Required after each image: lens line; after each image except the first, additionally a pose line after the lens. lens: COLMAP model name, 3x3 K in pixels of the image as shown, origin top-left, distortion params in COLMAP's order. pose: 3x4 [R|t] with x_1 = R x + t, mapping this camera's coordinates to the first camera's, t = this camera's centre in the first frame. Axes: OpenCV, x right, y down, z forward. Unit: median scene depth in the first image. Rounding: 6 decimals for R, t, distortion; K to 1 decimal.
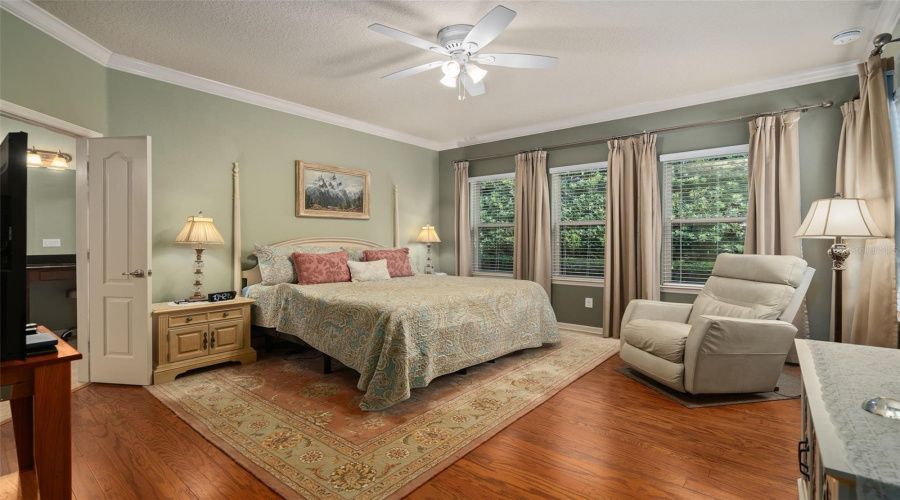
lens RADIAL K [[417.1, 0, 446.3], [0, 417.1, 230.5], [0, 0, 1]] dist [0.001227, 0.000094]
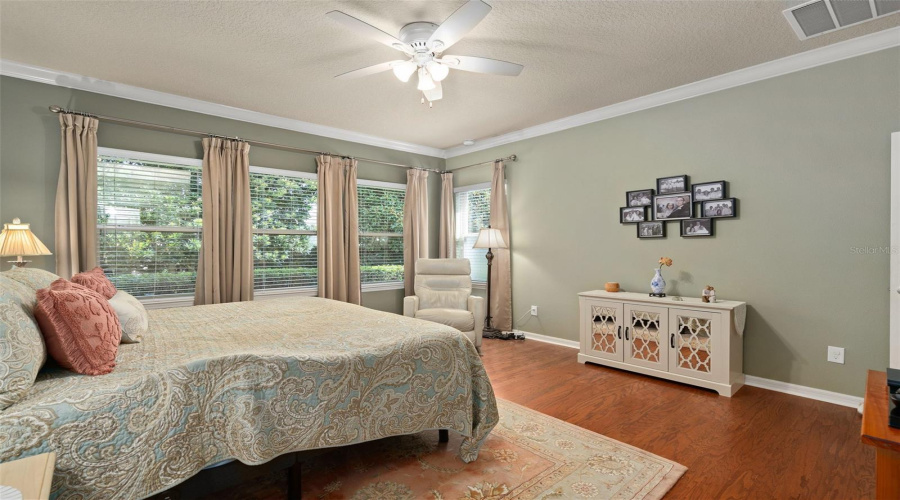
lens RADIAL K [[417.1, 0, 446.3], [0, 417.1, 230.5], [0, 0, 1]] dist [0.001227, 0.000094]
pose [[0.132253, 0.037912, 0.990491, -0.673984], [-0.021006, 0.999151, -0.035439, 0.005235], [-0.990993, -0.016120, 0.132937, 0.615628]]
